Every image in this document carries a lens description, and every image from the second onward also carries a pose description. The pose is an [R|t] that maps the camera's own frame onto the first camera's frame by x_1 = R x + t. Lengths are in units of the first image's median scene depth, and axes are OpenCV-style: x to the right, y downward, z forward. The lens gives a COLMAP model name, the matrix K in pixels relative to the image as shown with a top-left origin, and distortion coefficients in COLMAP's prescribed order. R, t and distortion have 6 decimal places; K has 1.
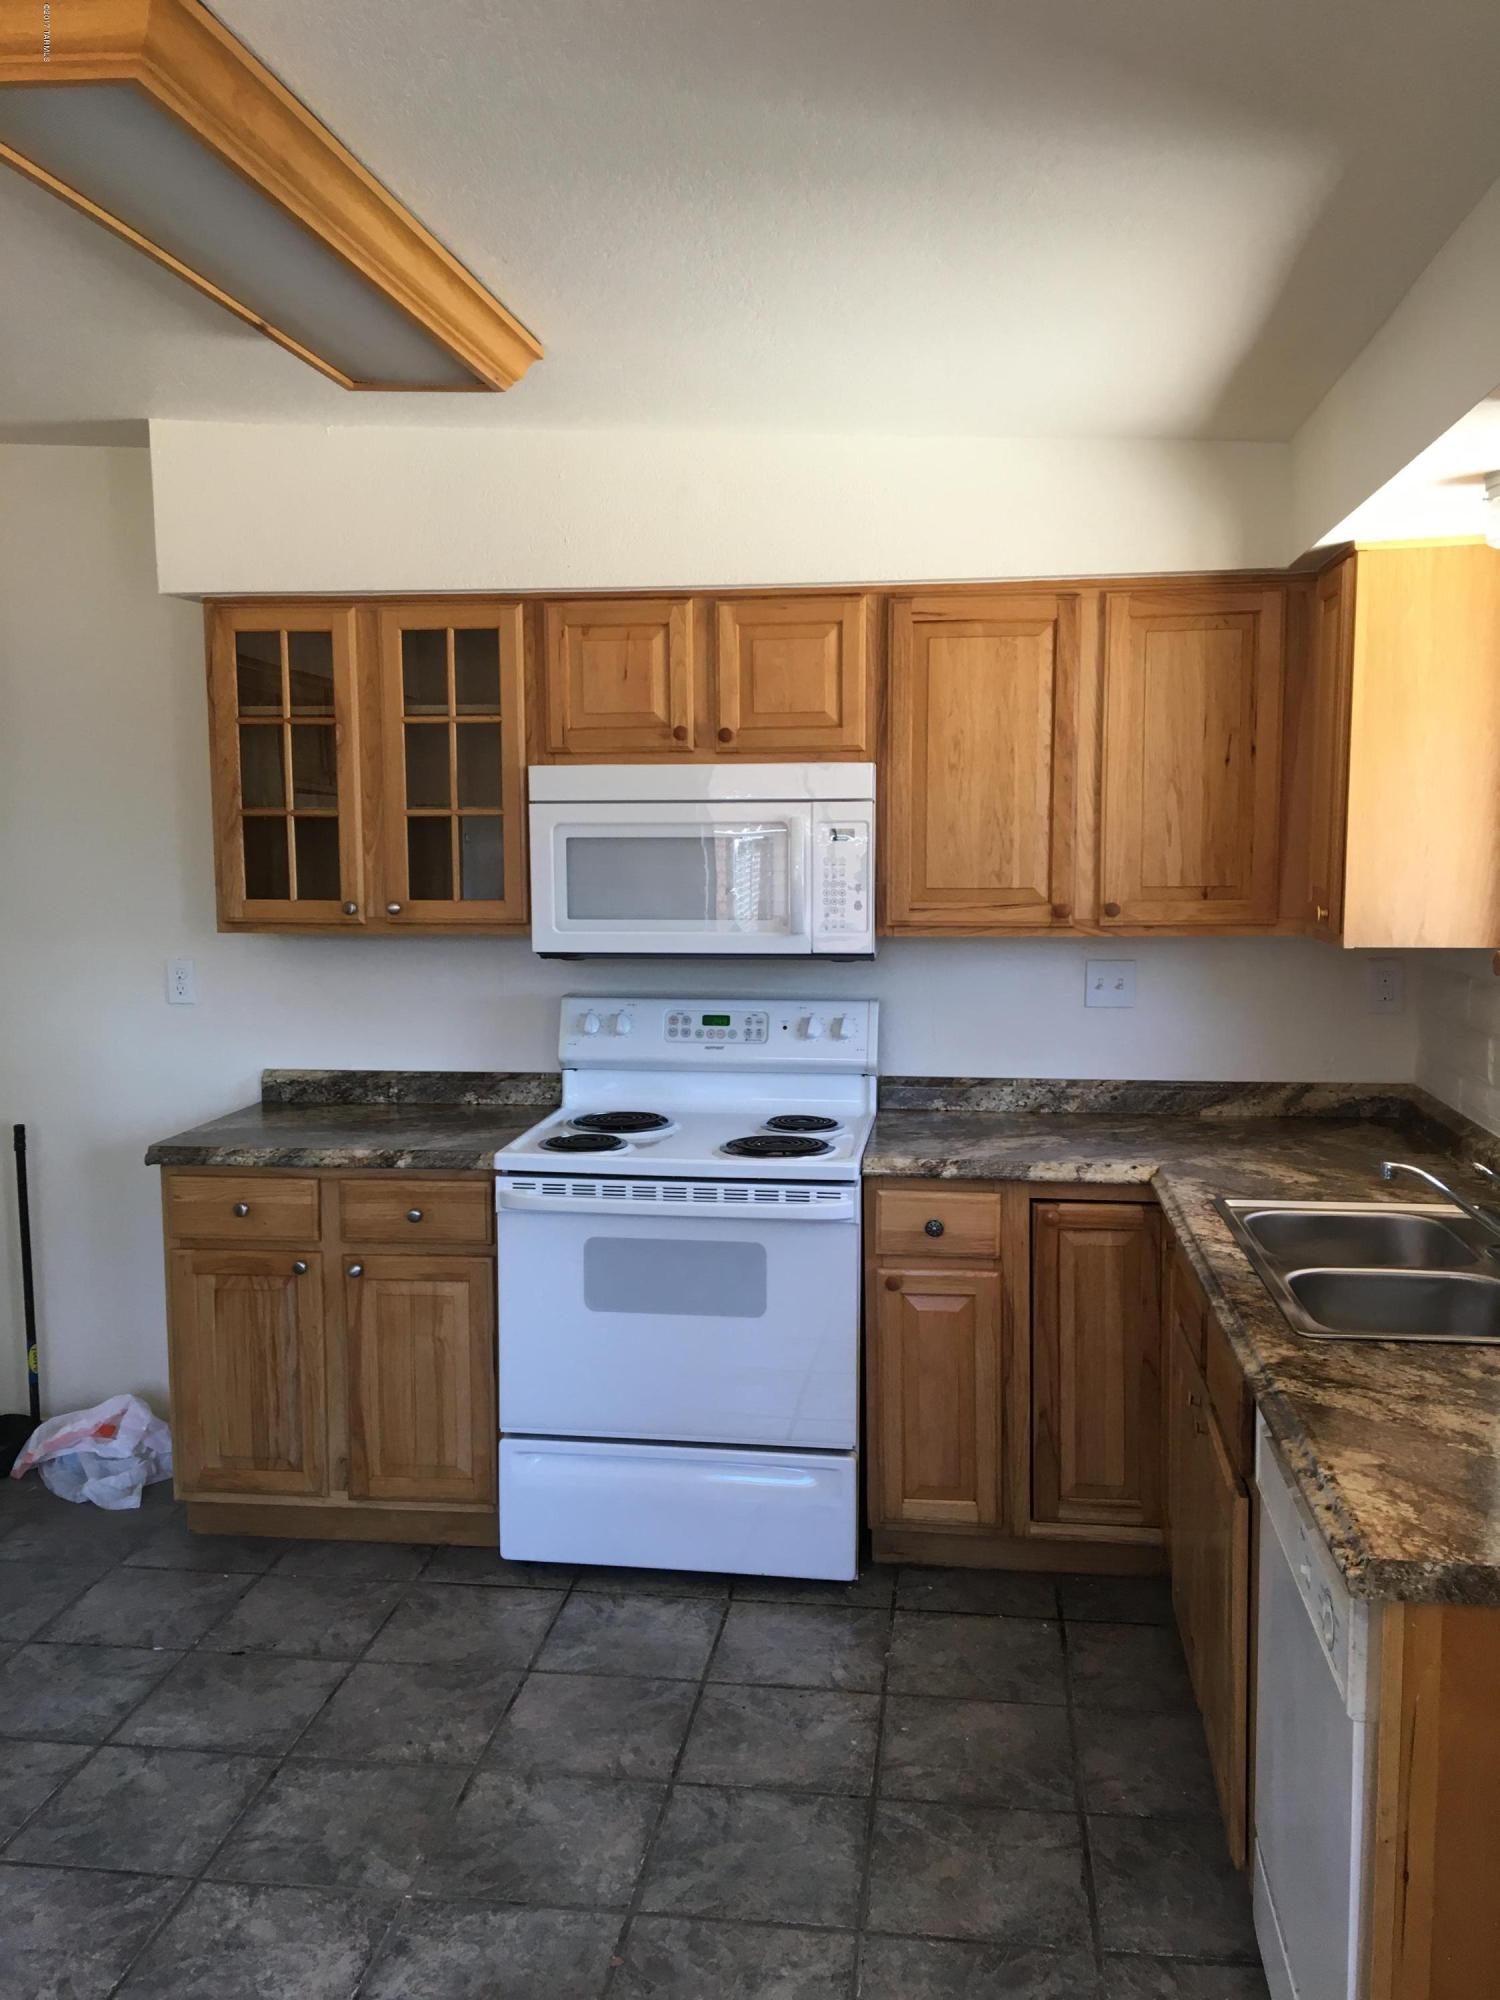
lens RADIAL K [[1699.5, 0, 750.0], [0, 1699.5, 1000.0], [0, 0, 1]] dist [0.105859, -0.140470]
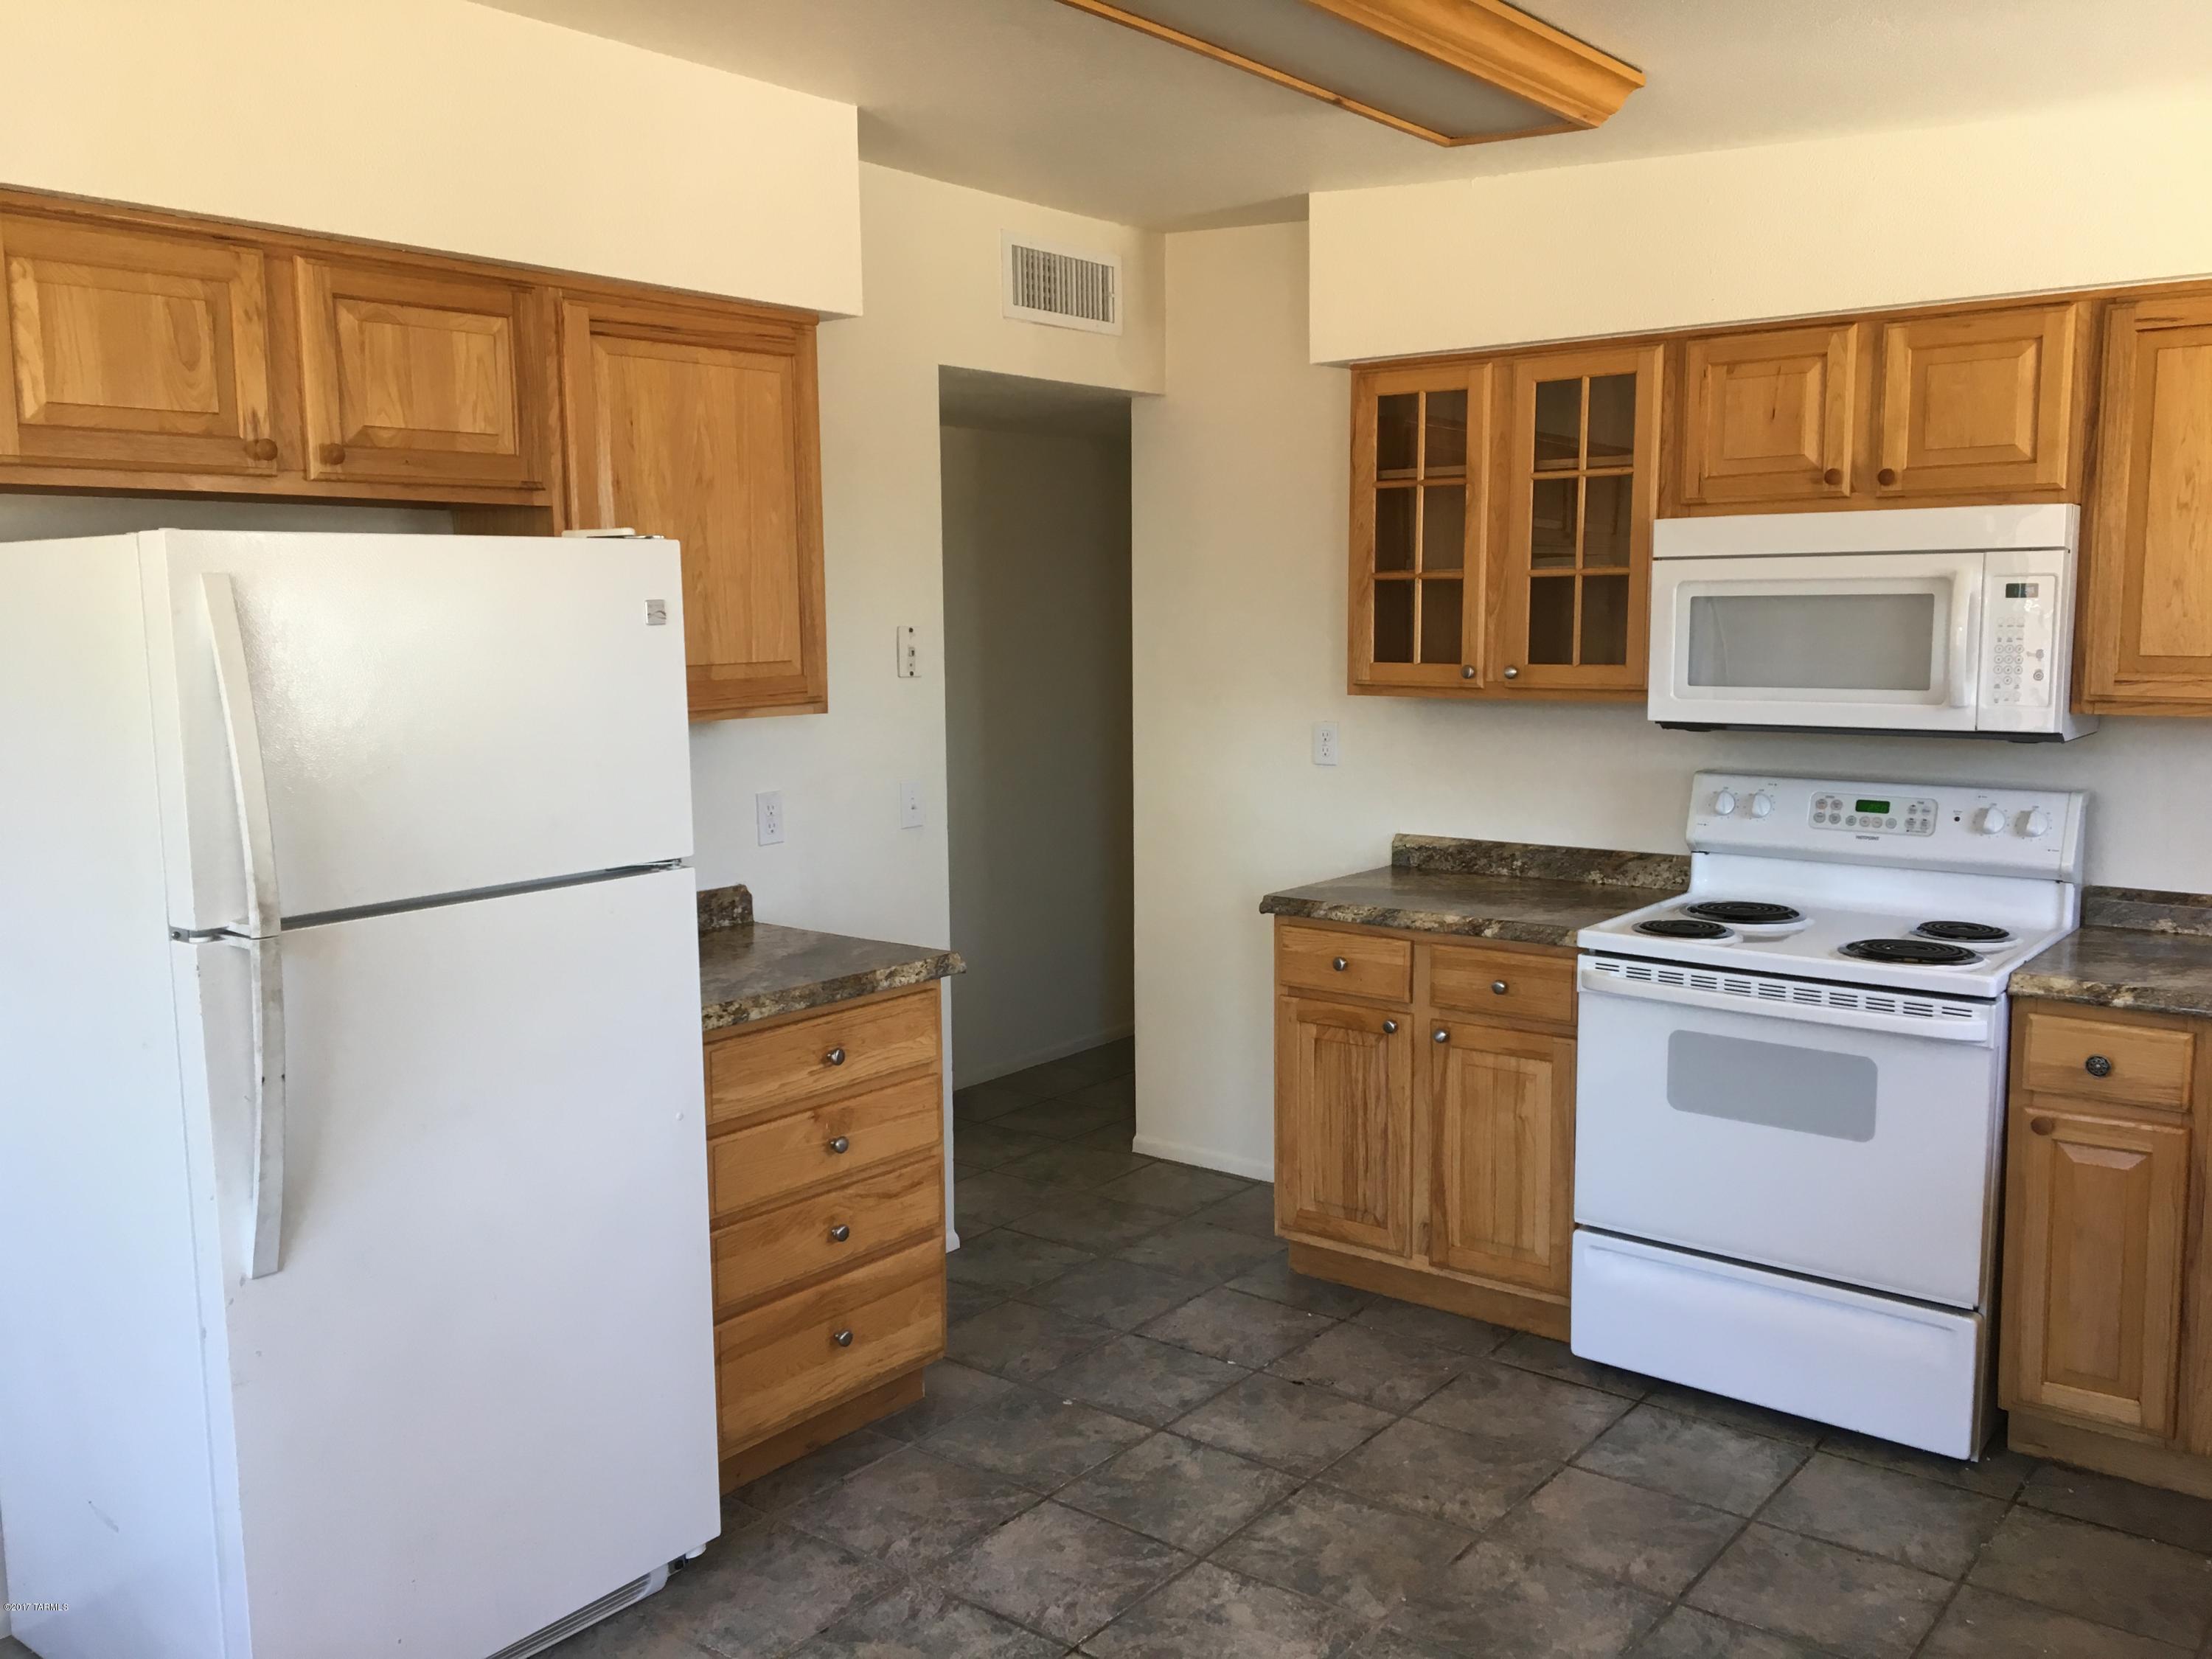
lens RADIAL K [[1879.6, 0, 1114.4], [0, 1879.6, 818.2], [0, 0, 1]] dist [0.105859, -0.140470]
pose [[0.864702, 0.055500, -0.499210, 0.144124], [-0.047960, 0.998459, 0.027931, 0.010154], [0.499991, -0.000210, 0.866031, -0.041910]]
